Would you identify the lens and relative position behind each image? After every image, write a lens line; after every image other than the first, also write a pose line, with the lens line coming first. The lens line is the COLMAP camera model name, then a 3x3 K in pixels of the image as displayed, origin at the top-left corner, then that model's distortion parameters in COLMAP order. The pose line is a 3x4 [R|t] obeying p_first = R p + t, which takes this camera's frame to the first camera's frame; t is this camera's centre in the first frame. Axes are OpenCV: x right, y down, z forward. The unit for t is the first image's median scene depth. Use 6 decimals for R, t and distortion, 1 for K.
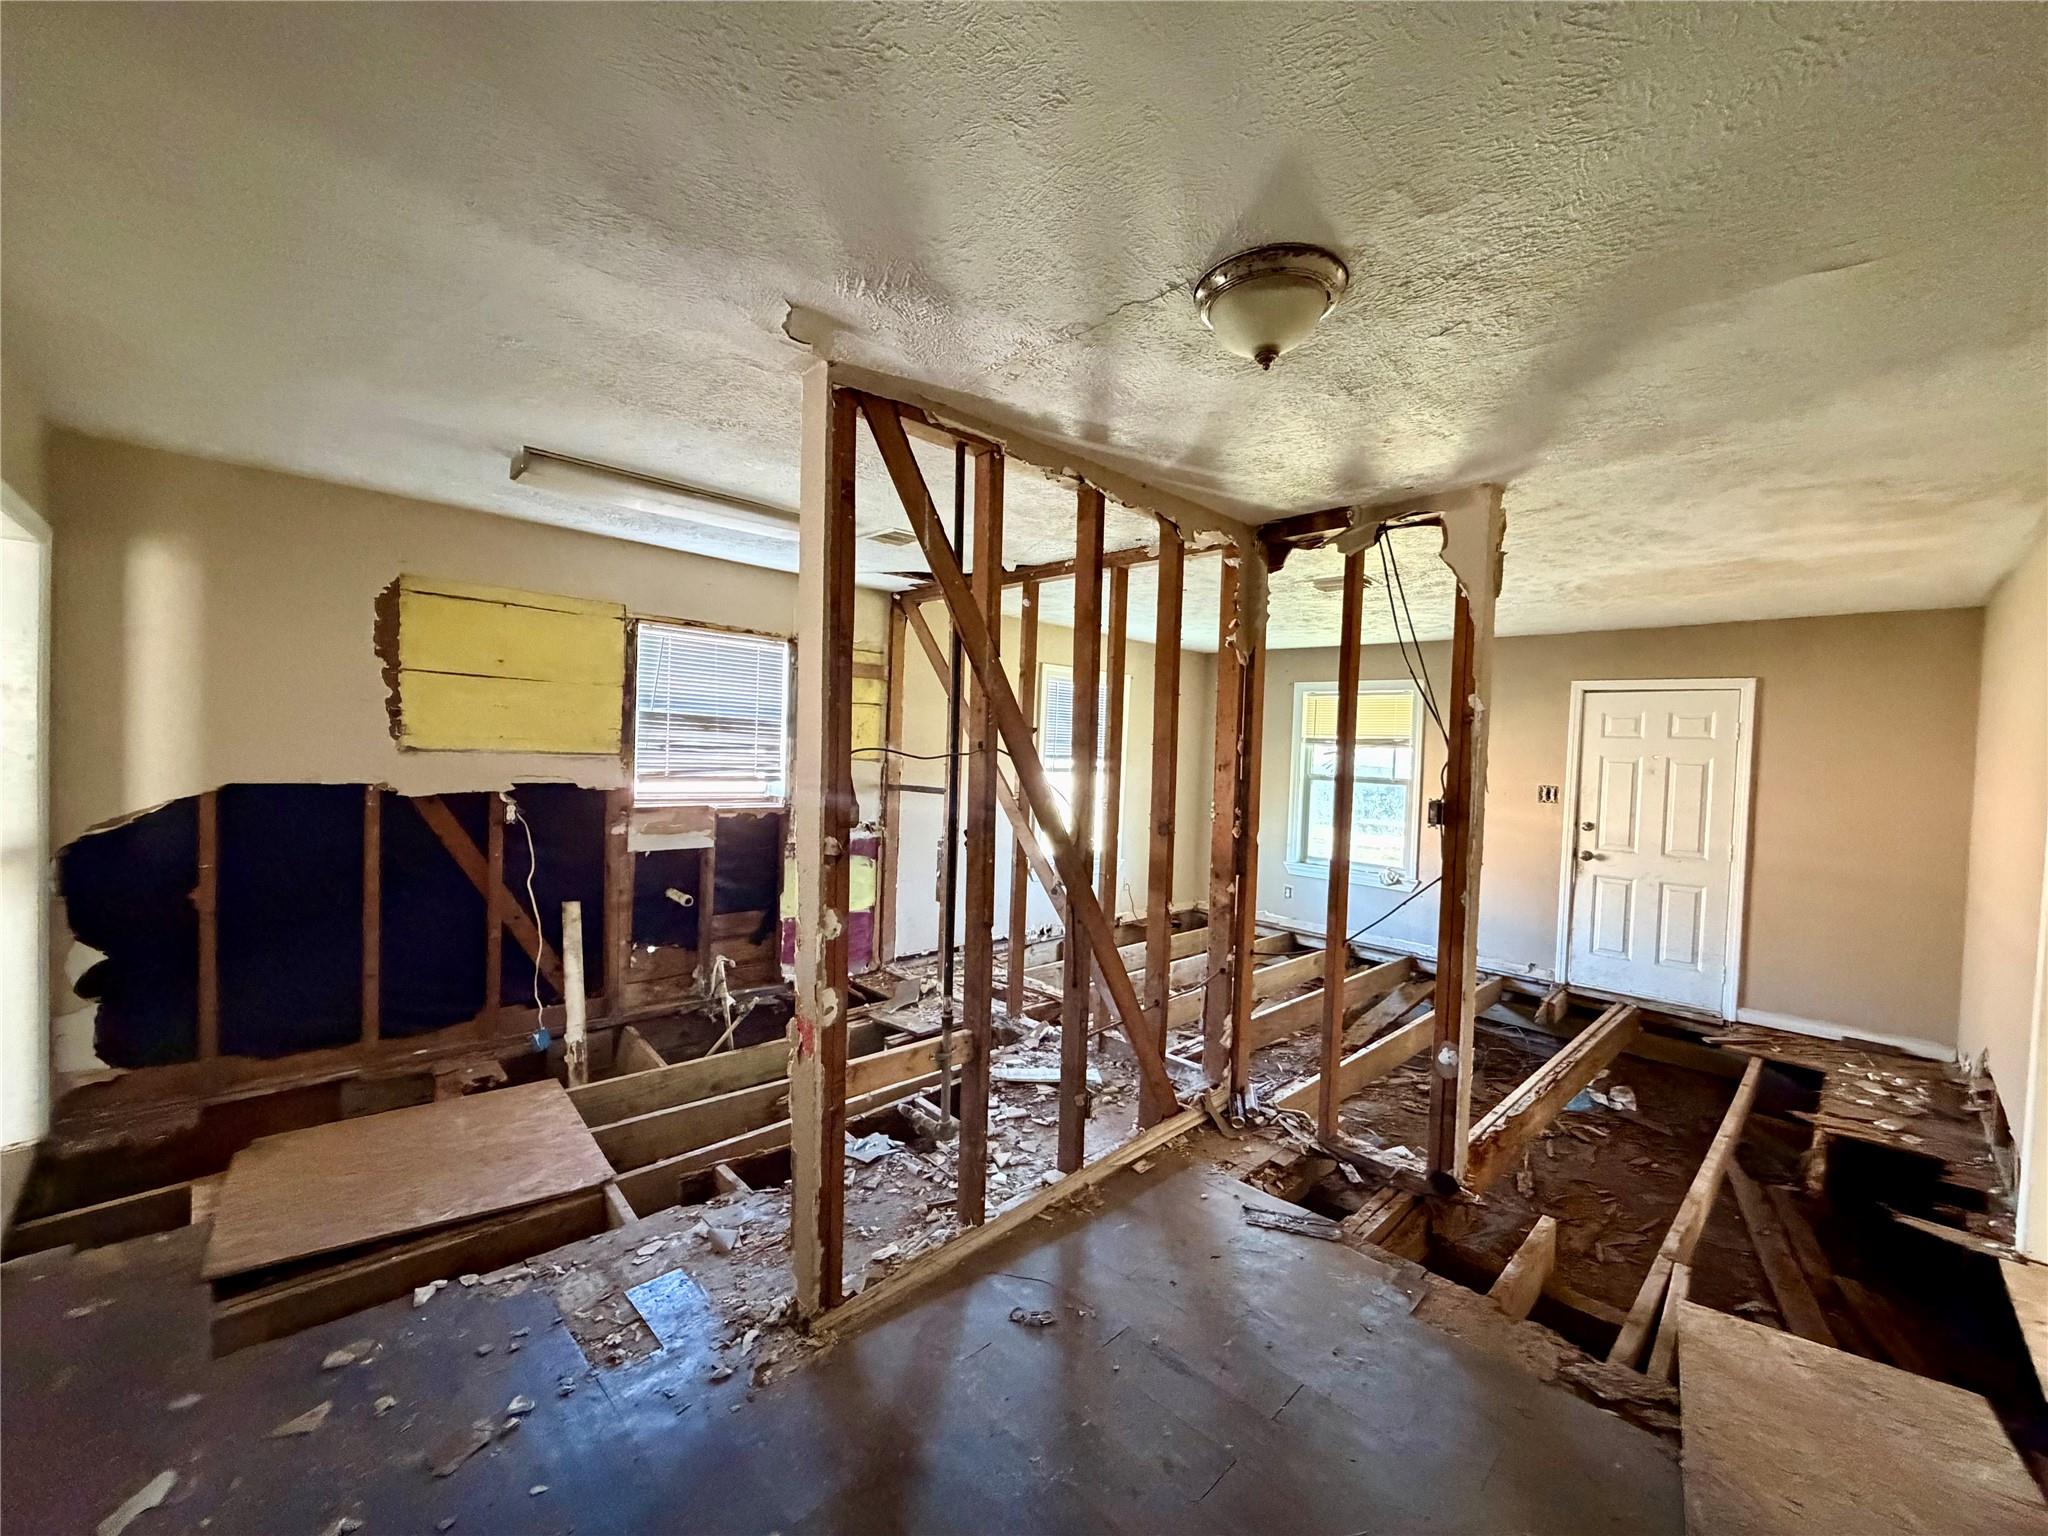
lens RADIAL K [[819.5, 0, 1021.4], [0, 819.5, 766.6], [0, 0, 1]] dist [-0.000462, 0.000387]
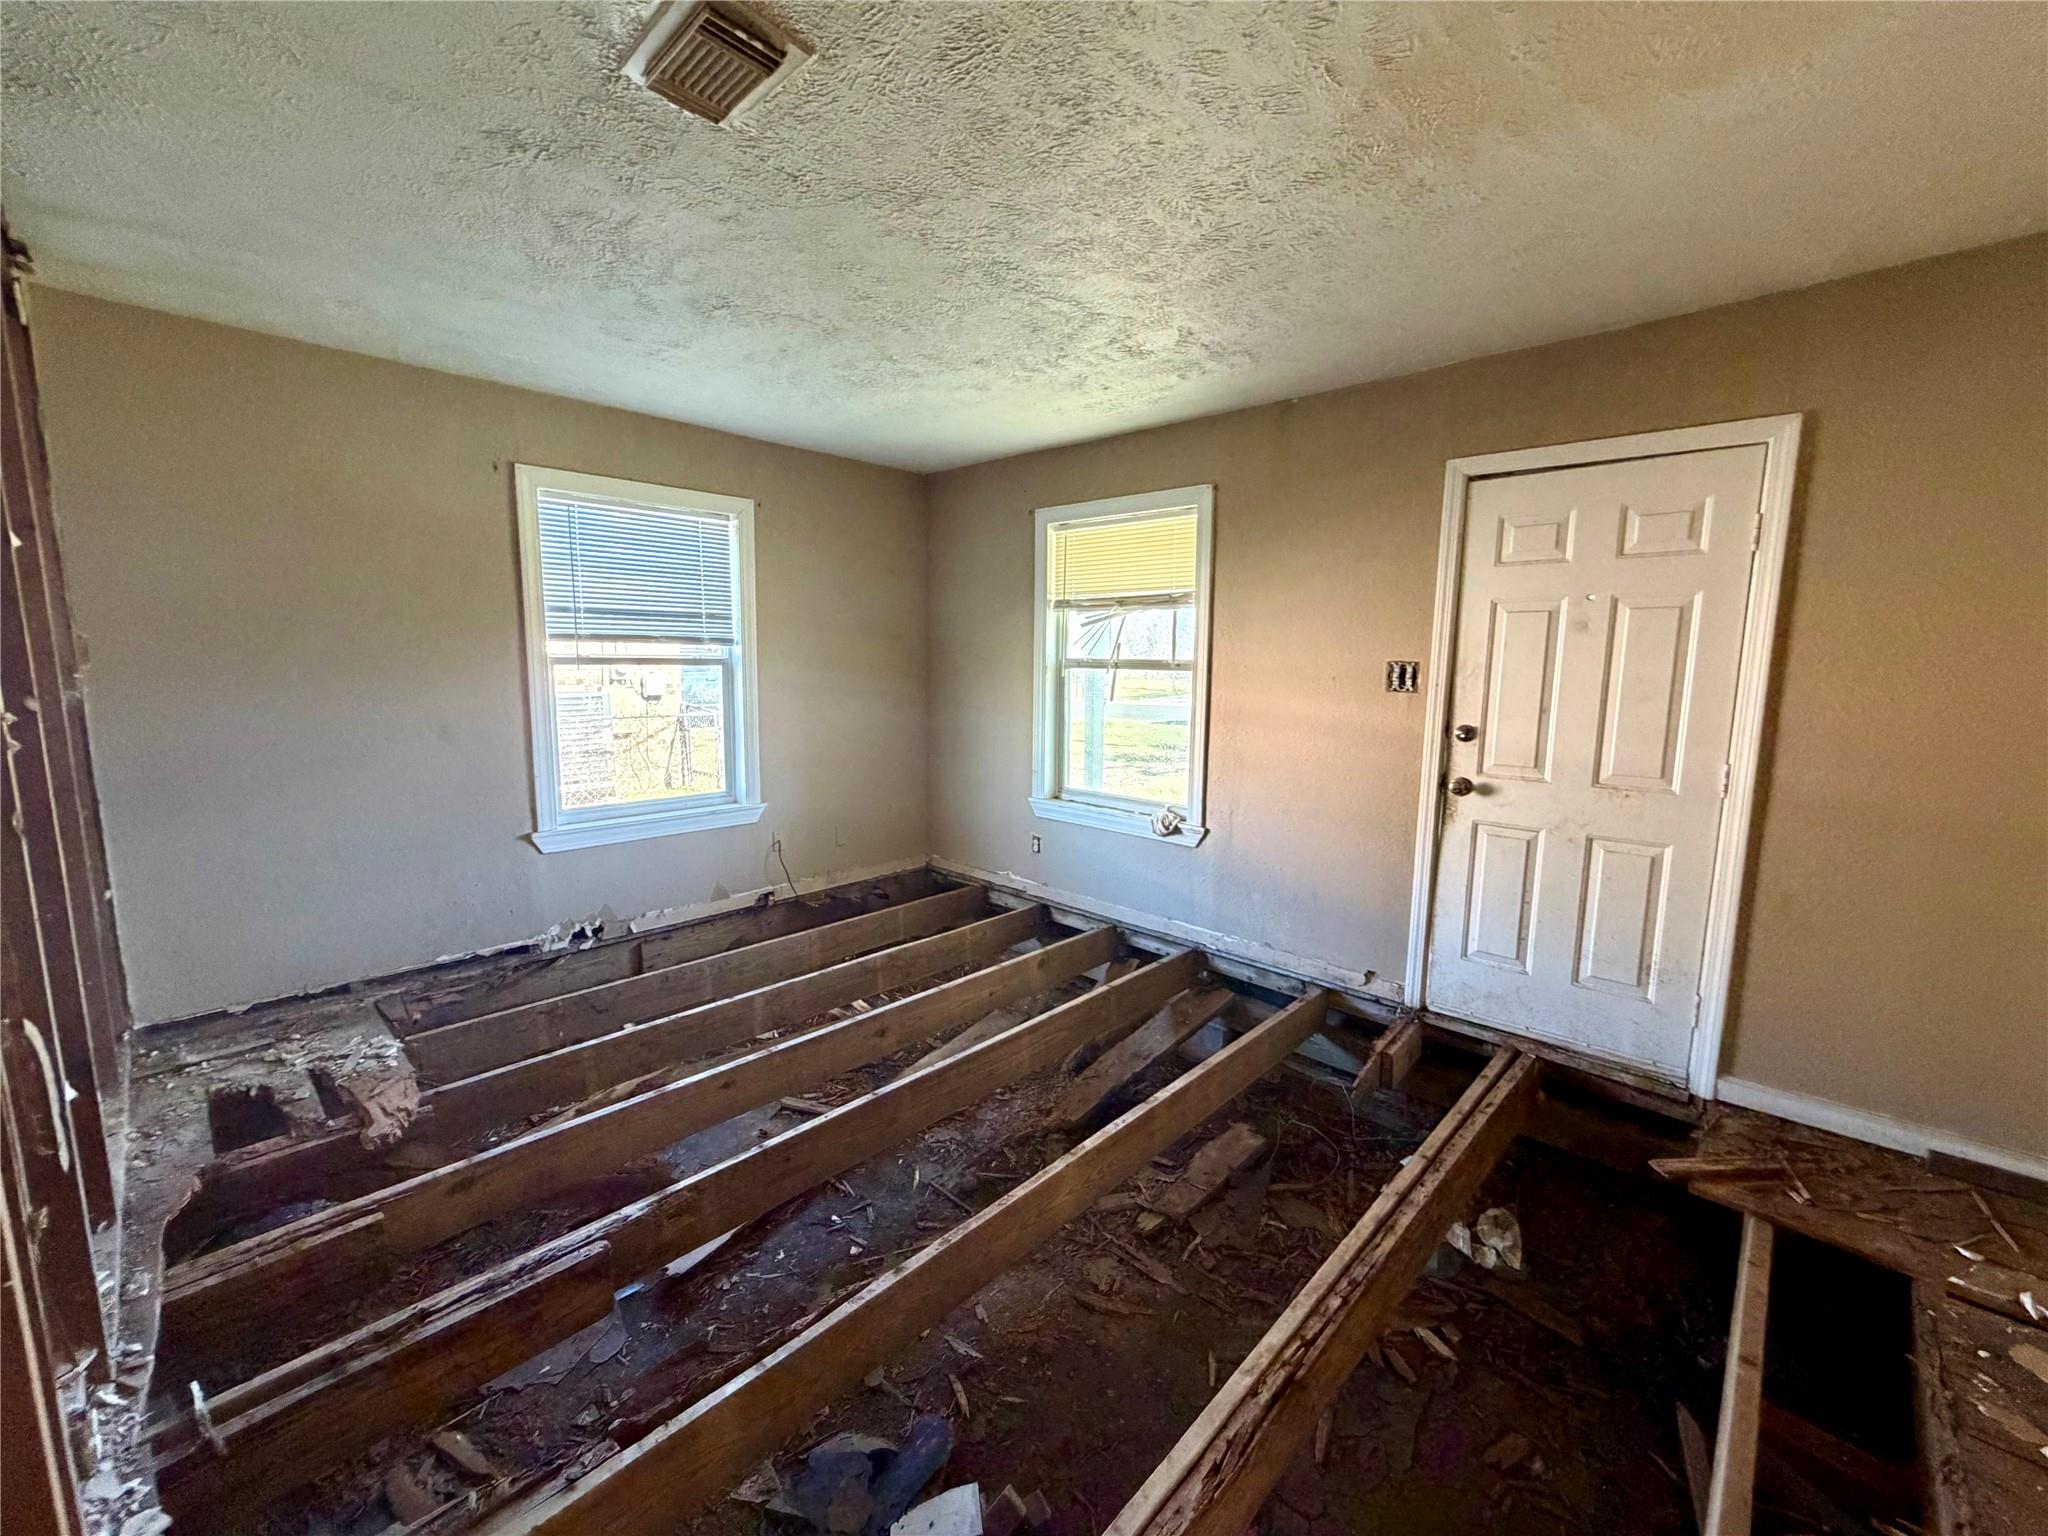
lens RADIAL K [[825.3, 0, 1024.0], [0, 825.3, 768.0], [0, 0, 1]] dist [0.001350, 0.000357]
pose [[0.998682, -0.031657, 0.040399, 0.380190], [0.026999, 0.993449, 0.111046, 0.027297], [-0.043649, -0.109809, 0.992994, 0.471661]]
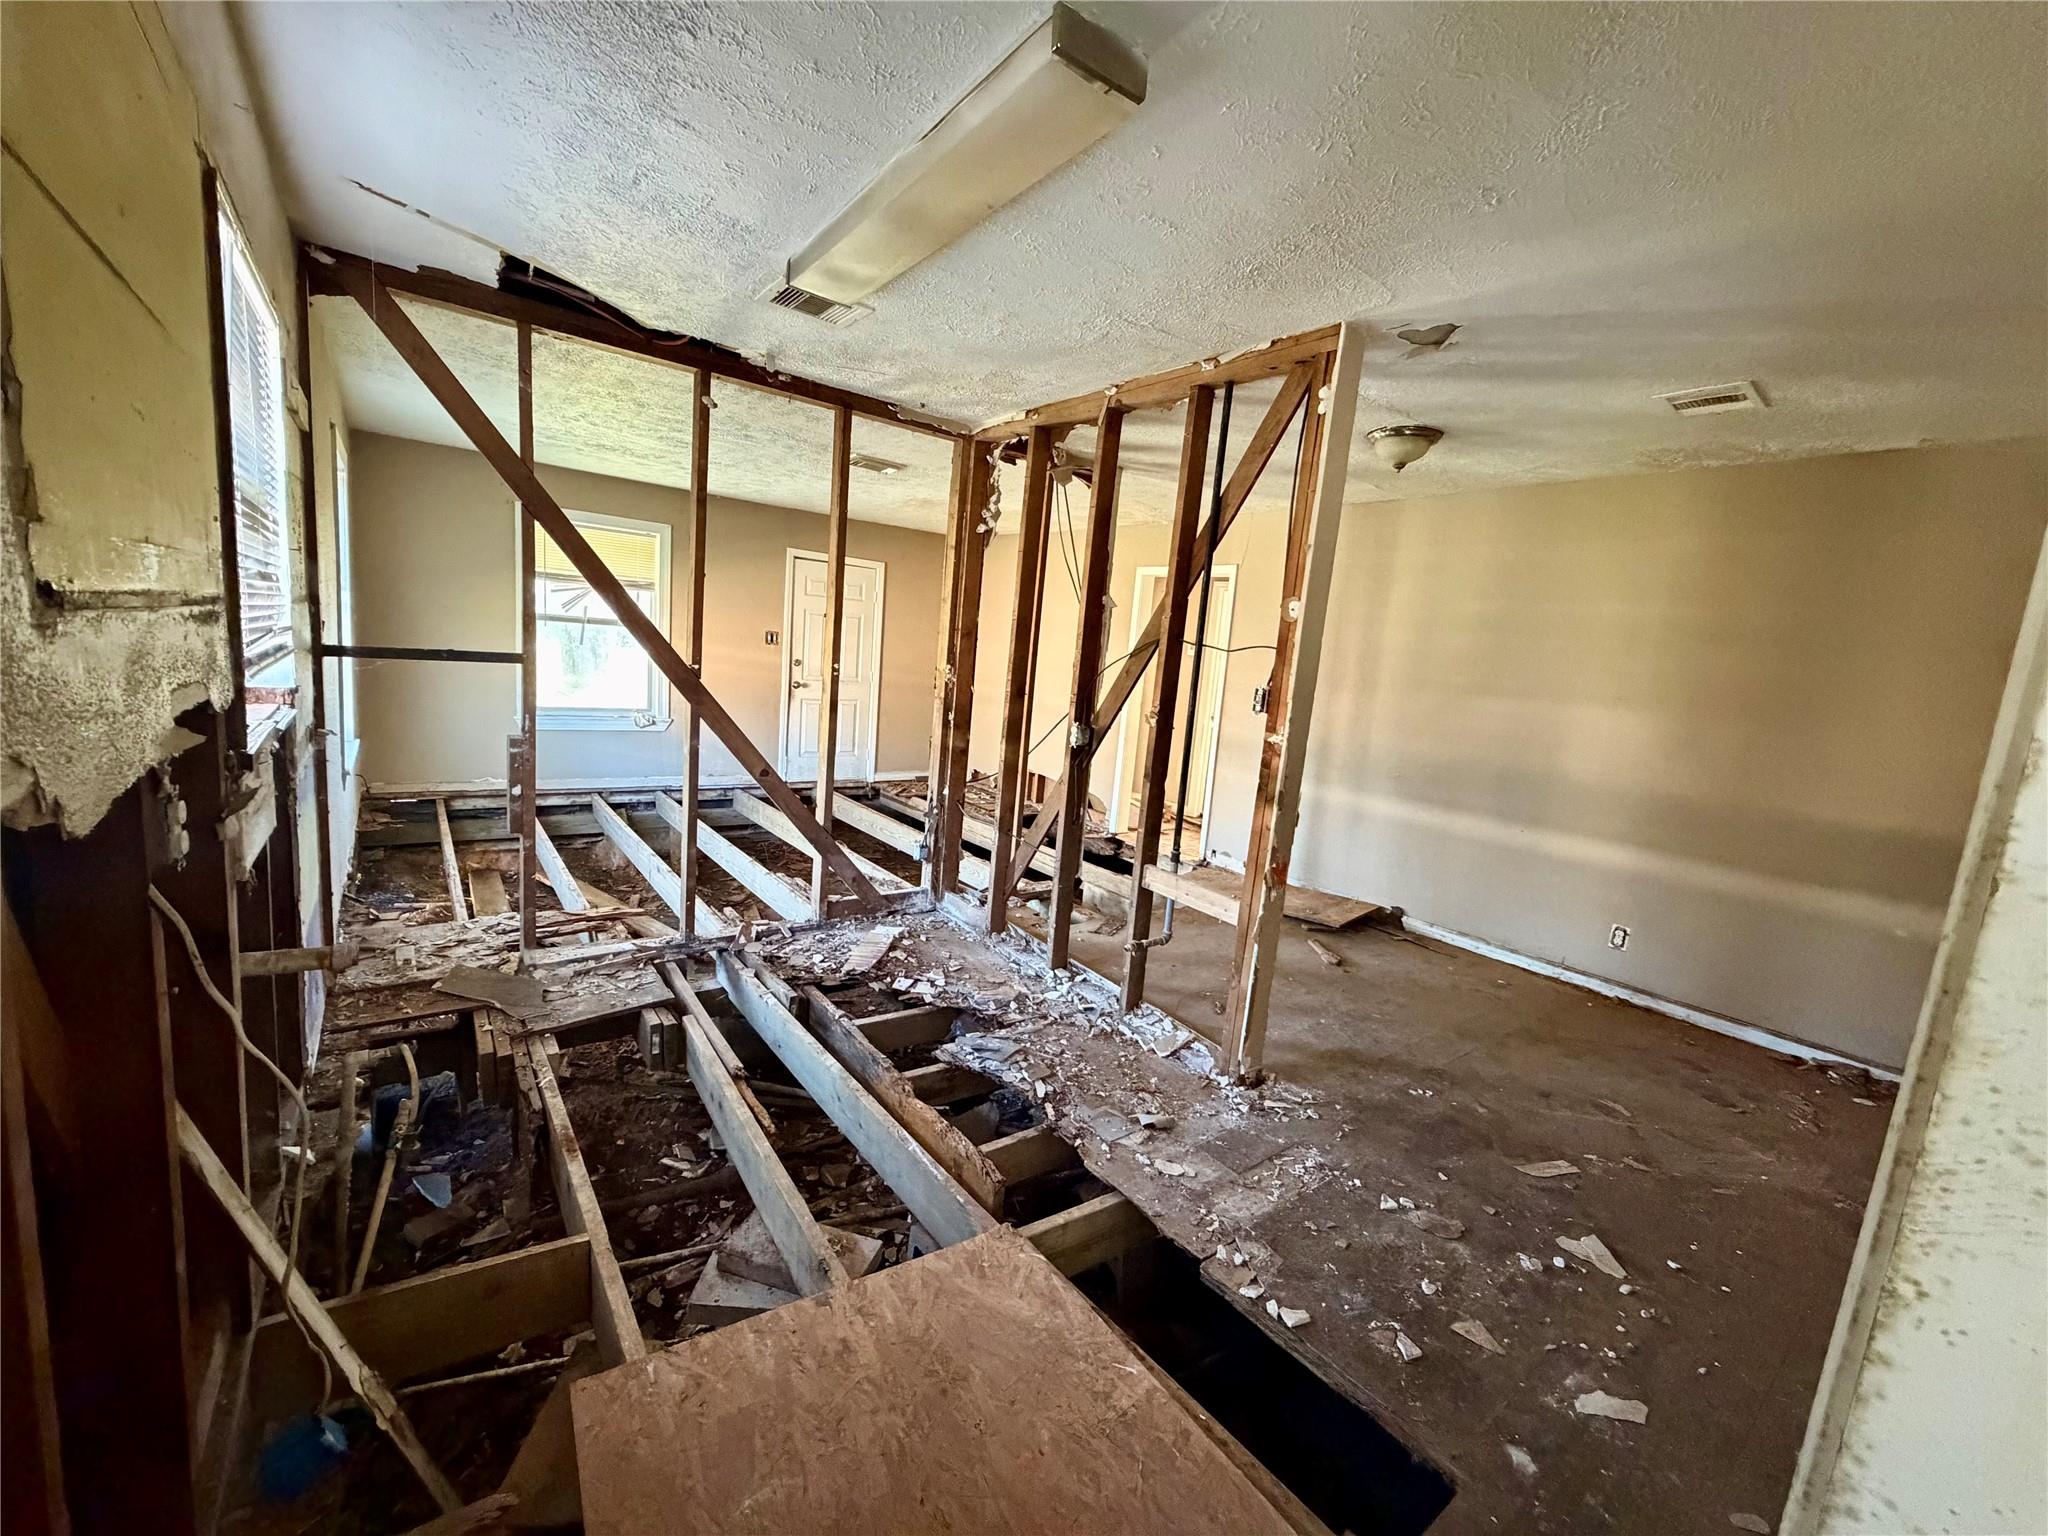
lens RADIAL K [[819.5, 0, 1021.4], [0, 819.5, 766.6], [0, 0, 1]] dist [-0.000462, 0.000387]
pose [[0.127208, -0.170945, 0.977034, -0.590192], [-0.052279, 0.982512, 0.178710, -0.017546], [-0.990497, -0.073812, 0.116047, 0.483695]]
